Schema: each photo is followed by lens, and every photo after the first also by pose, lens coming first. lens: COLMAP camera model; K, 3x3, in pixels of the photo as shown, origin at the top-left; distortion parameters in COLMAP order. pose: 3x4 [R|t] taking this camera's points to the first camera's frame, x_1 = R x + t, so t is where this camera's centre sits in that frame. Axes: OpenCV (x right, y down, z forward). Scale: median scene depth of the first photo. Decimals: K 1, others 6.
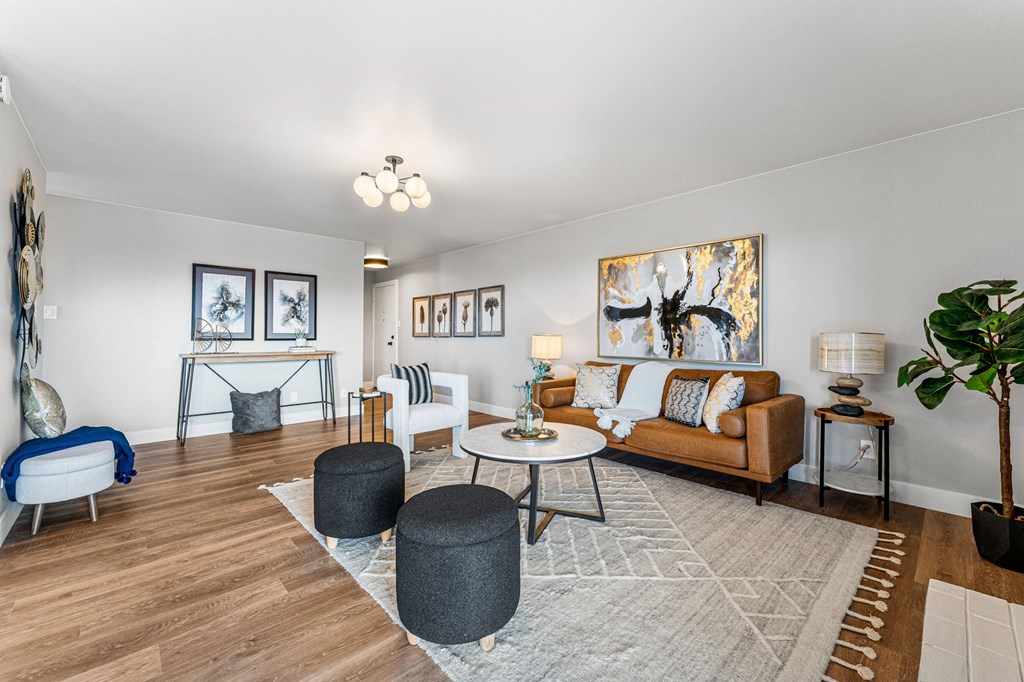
lens RADIAL K [[416.0, 0, 512.3], [0, 416.0, 330.4], [0, 0, 1]] dist [0.000841, 0.000044]
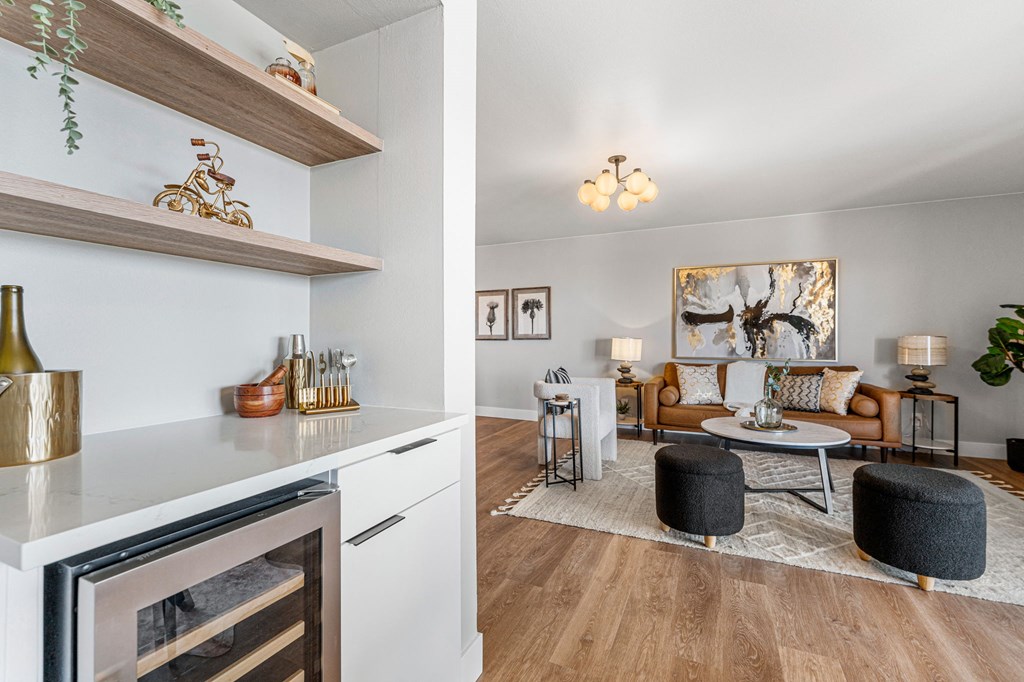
lens RADIAL K [[444.6, 0, 511.9], [0, 444.6, 337.4], [0, 0, 1]] dist [-0.001643, -0.000217]
pose [[0.927401, -0.003035, 0.374056, -0.736026], [-0.001877, 0.999917, 0.012765, -0.005155], [-0.374064, -0.012540, 0.927318, 0.097168]]
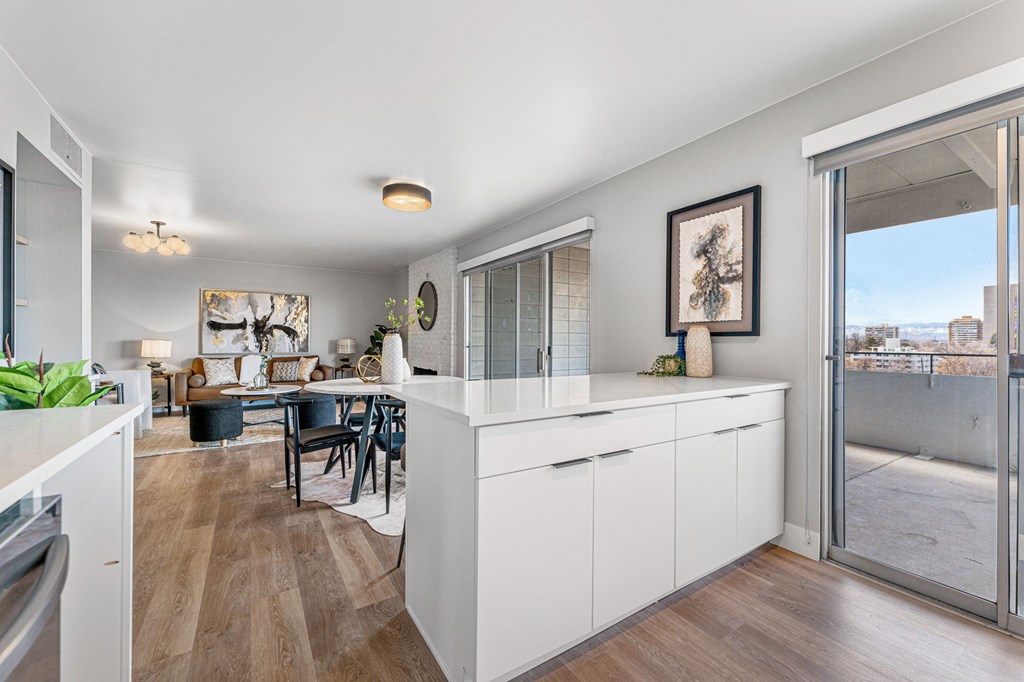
lens RADIAL K [[411.5, 0, 509.2], [0, 411.5, 340.4], [0, 0, 1]] dist [-0.000022, -0.000004]
pose [[0.188455, -0.005424, 0.982067, -1.216924], [-0.014878, 0.999854, 0.008377, -0.018203], [-0.981969, -0.016190, 0.188347, -0.422098]]
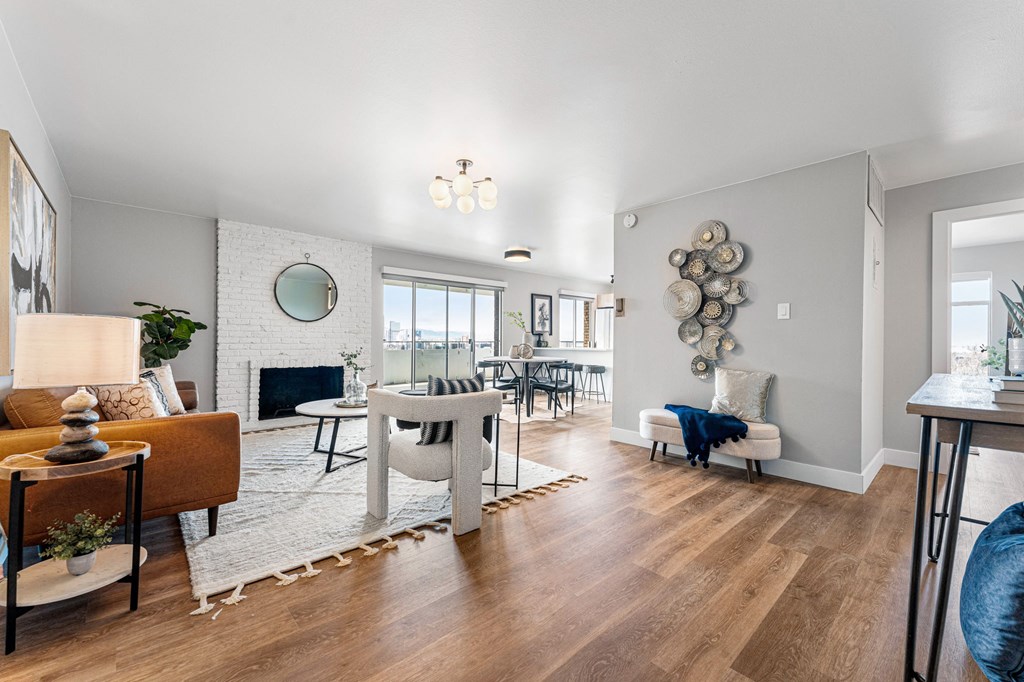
lens RADIAL K [[411.5, 0, 509.2], [0, 411.5, 340.4], [0, 0, 1]] dist [-0.000022, -0.000004]
pose [[-0.999858, -0.011721, 0.012072, -0.337881], [-0.011876, 0.999847, -0.012818, 0.034824], [-0.011920, -0.012960, -0.999845, 1.647417]]
